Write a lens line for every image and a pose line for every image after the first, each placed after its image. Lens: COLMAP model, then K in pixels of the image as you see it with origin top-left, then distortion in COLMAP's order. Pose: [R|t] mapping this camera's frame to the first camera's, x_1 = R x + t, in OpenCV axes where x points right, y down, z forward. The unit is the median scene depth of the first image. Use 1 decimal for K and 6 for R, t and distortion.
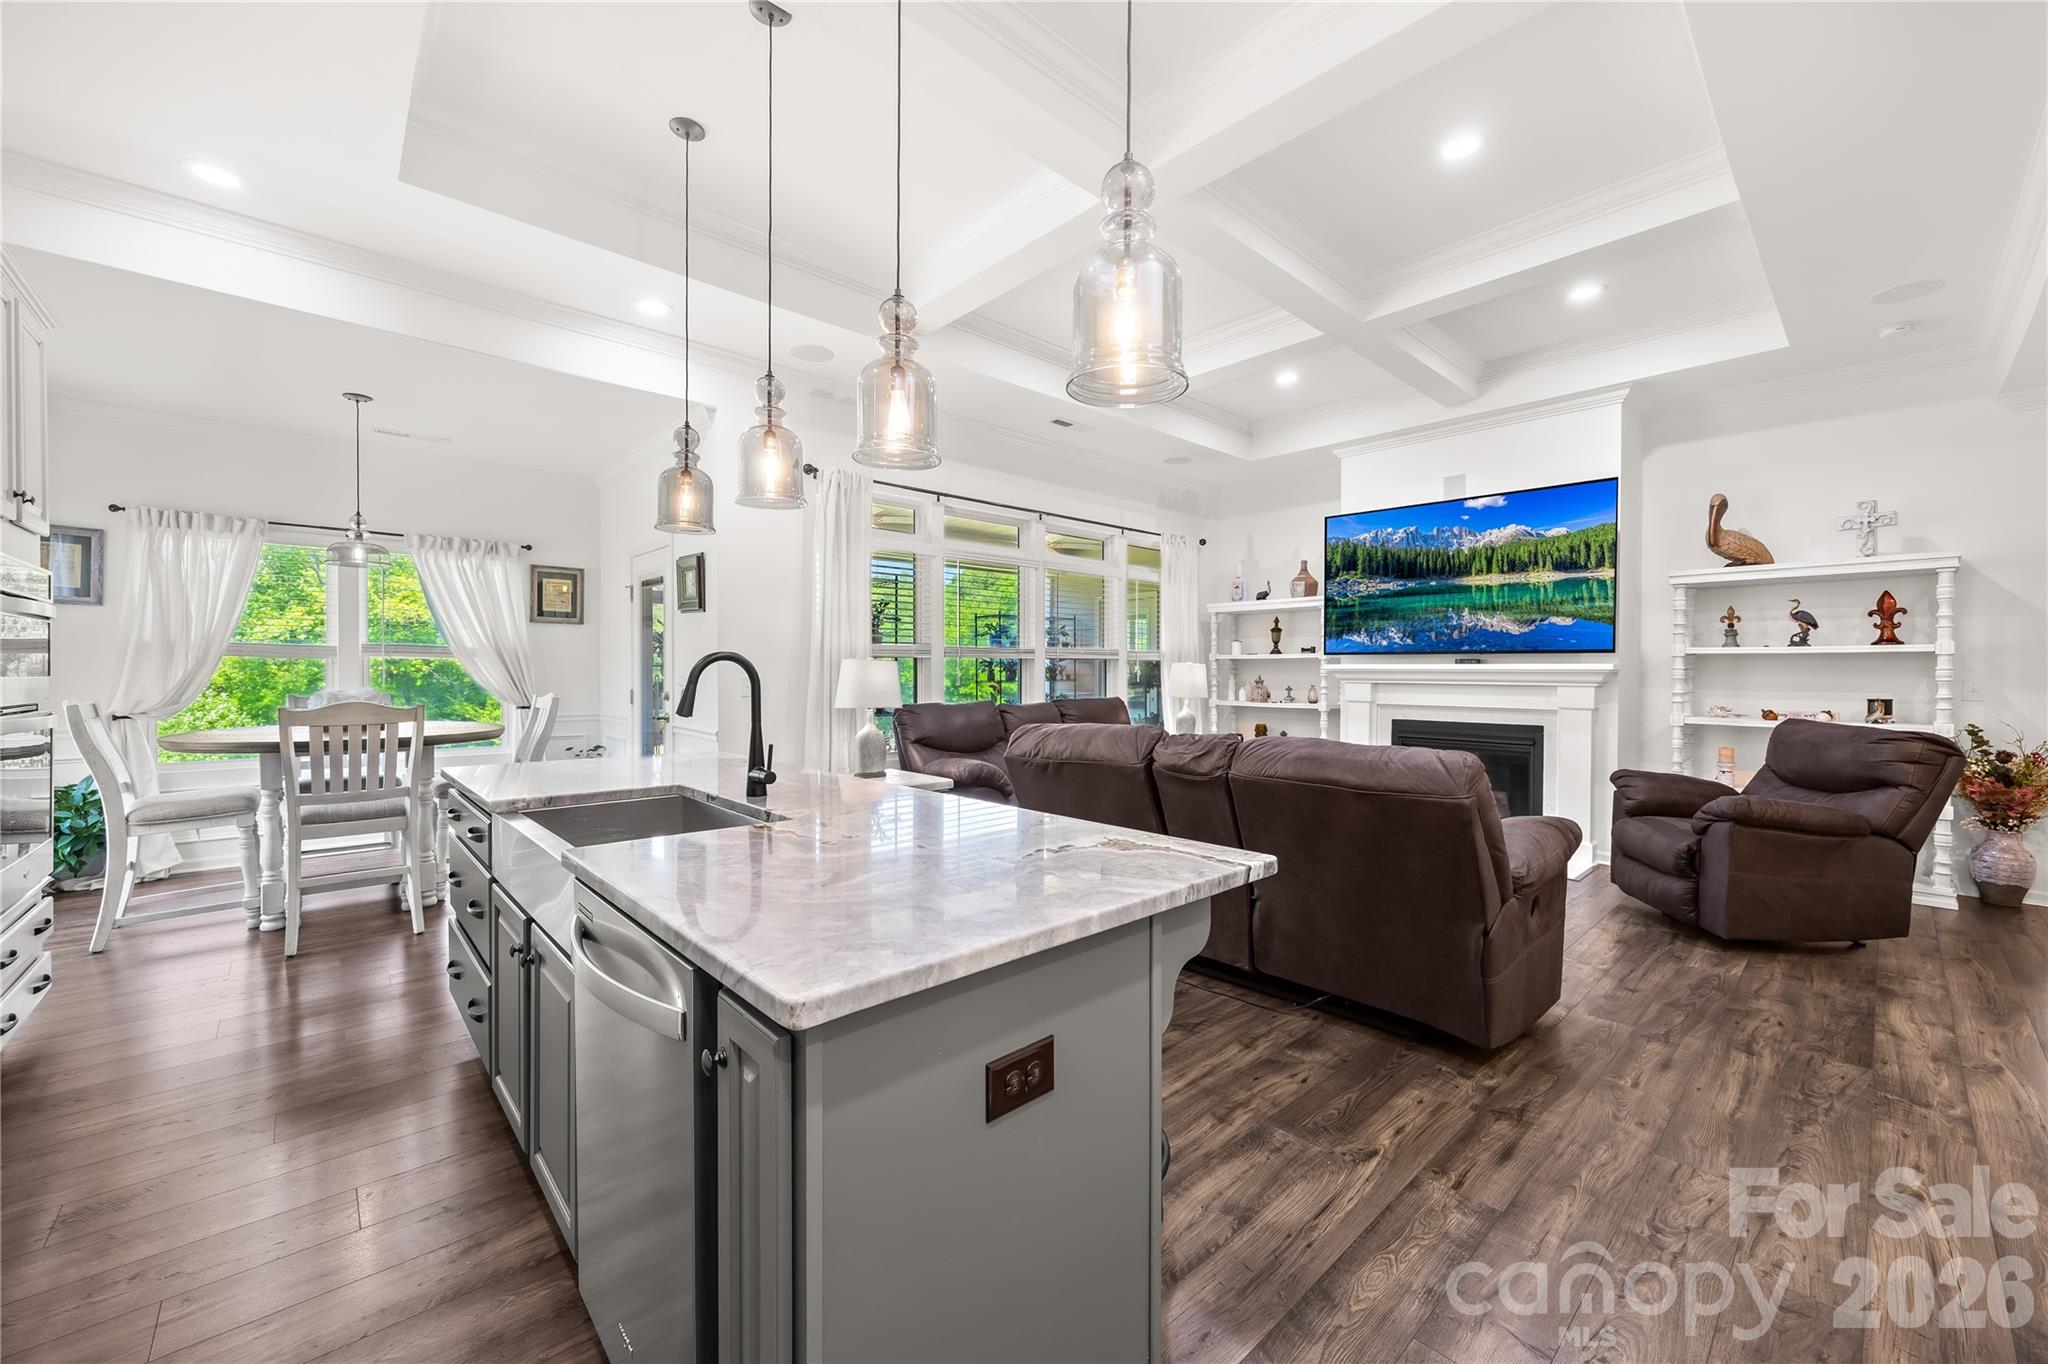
lens RADIAL K [[791.6, 0, 1023.4], [0, 791.6, 679.2], [0, 0, 1]] dist [-0.005756, 0.001017]
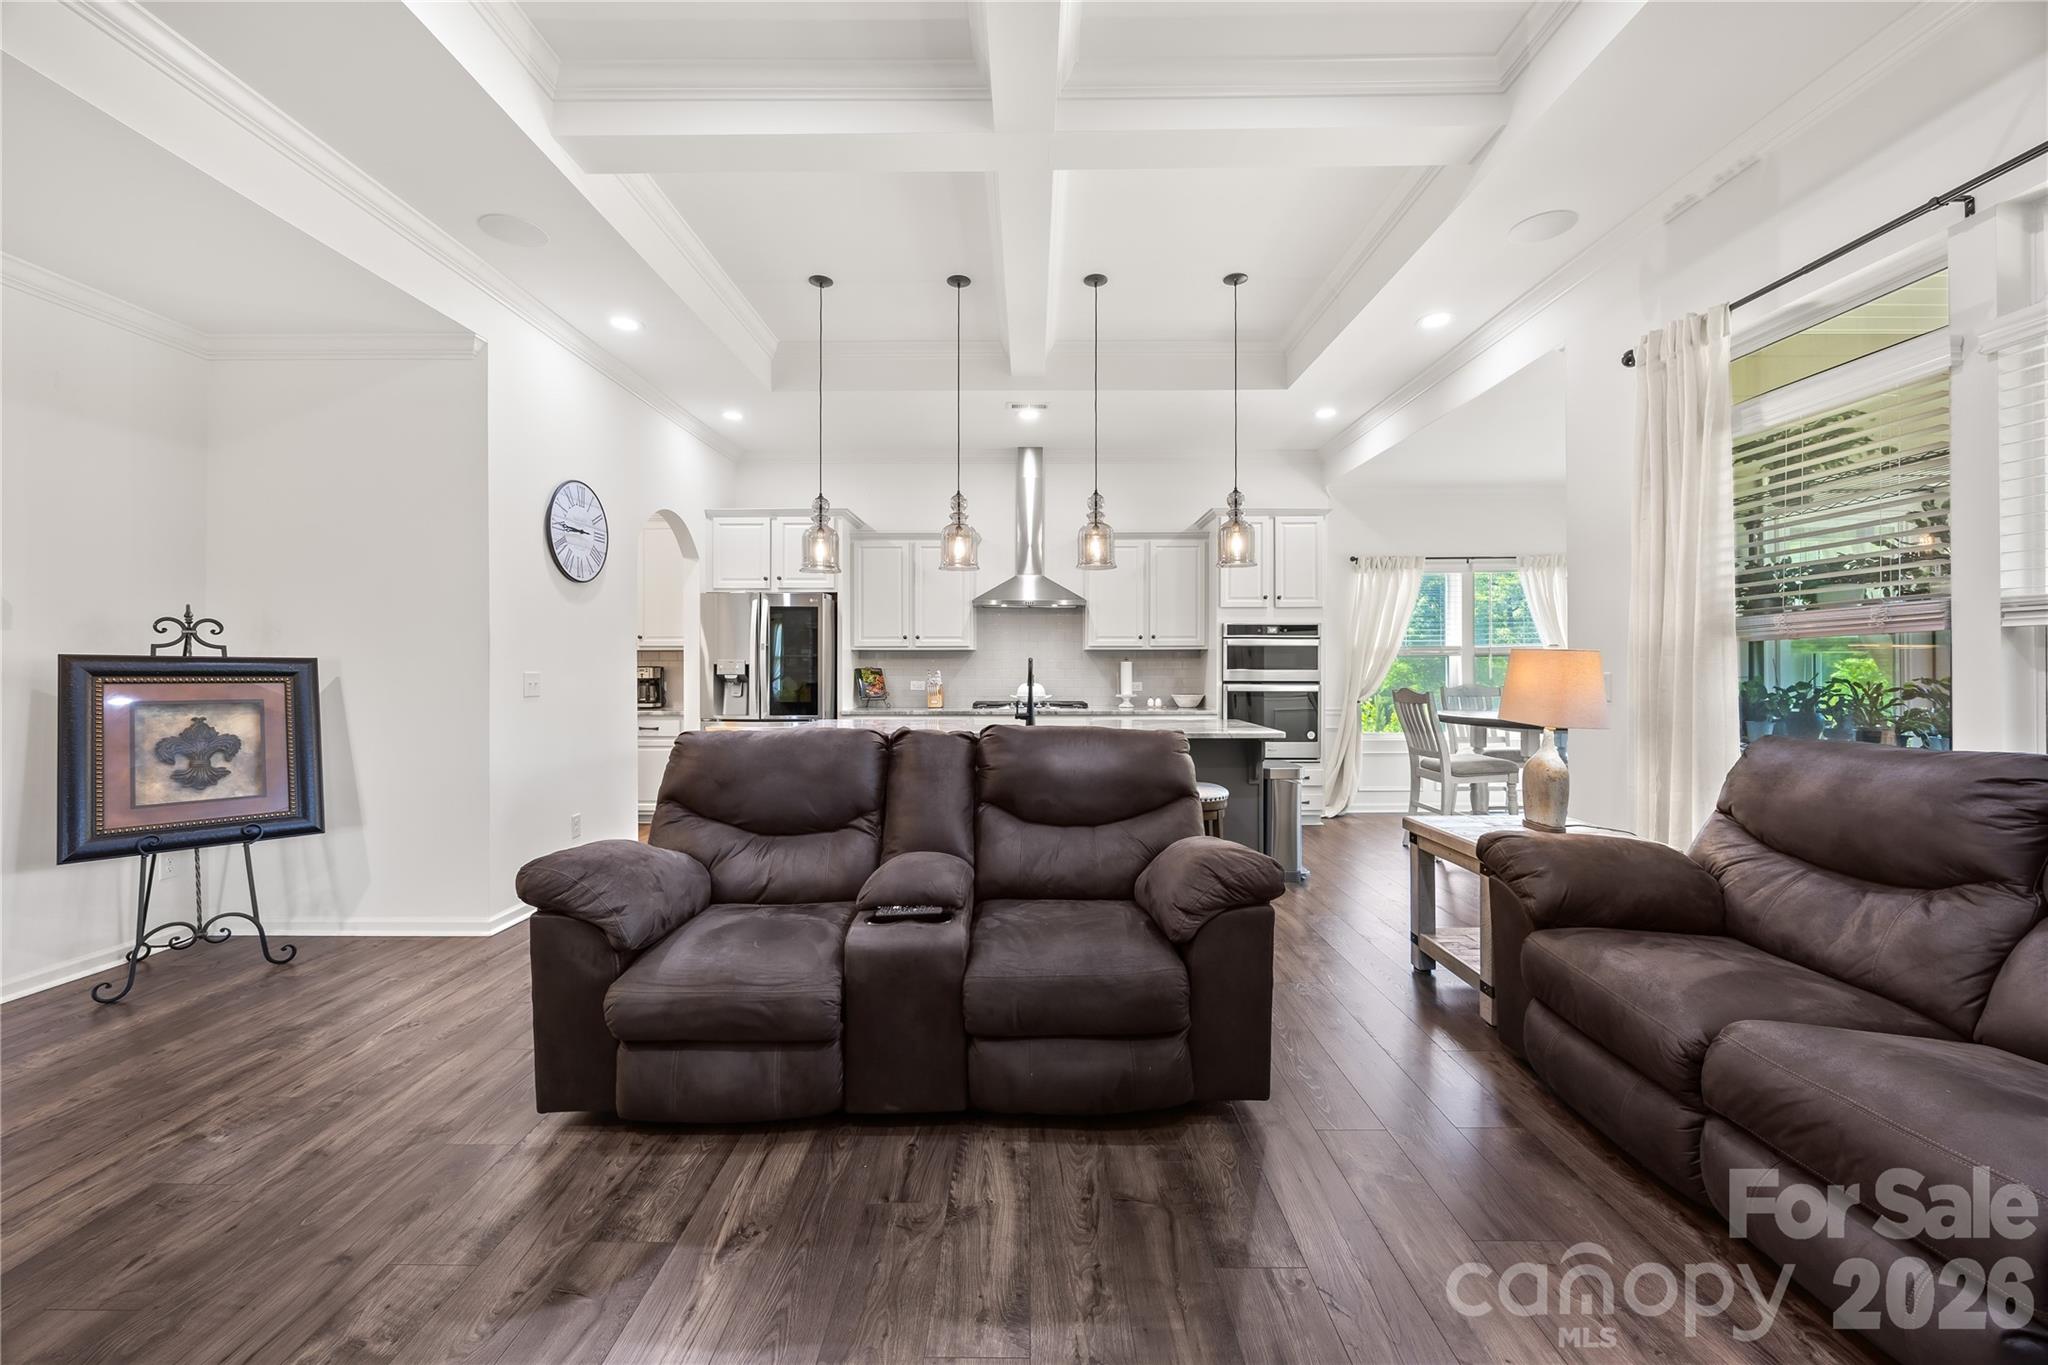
lens RADIAL K [[791.6, 0, 1037.3], [0, 791.6, 673.3], [0, 0, 1]] dist [-0.005756, 0.001017]
pose [[-0.671738, 0.005267, -0.740770, 0.616689], [-0.008485, 0.999854, 0.014803, -0.013911], [0.740740, 0.016229, -0.671595, 1.244418]]
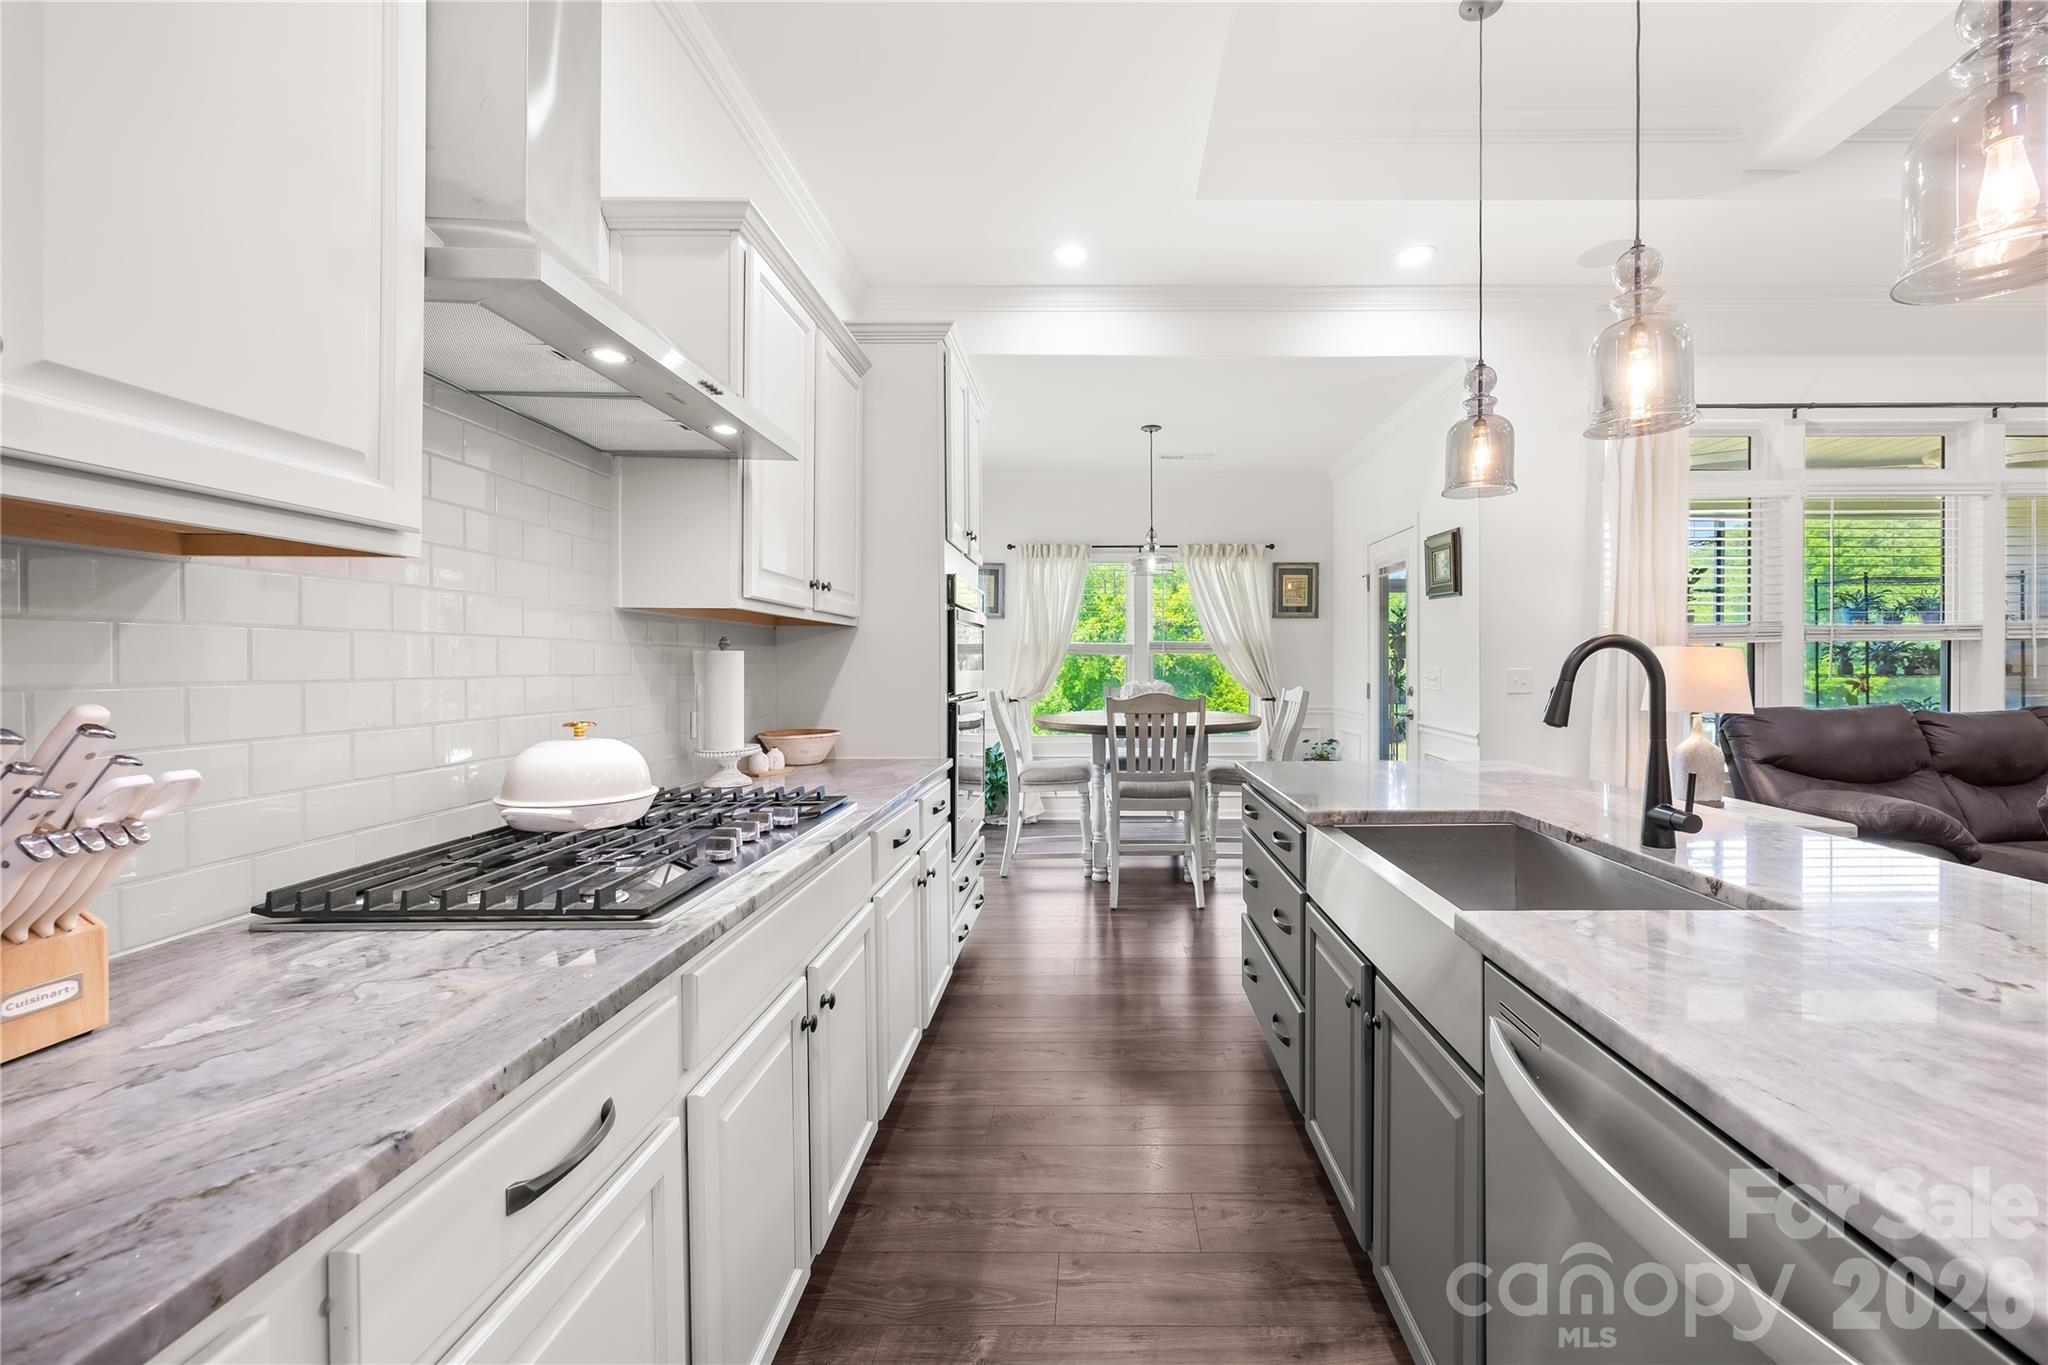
lens RADIAL K [[791.6, 0, 1085.6], [0, 791.6, 662.0], [0, 0, 1]] dist [-0.005756, 0.001017]
pose [[0.729575, -0.007948, -0.683854, -0.122201], [-0.000327, 0.999928, -0.011971, -0.001067], [0.683900, 0.008958, 0.729520, 0.088328]]
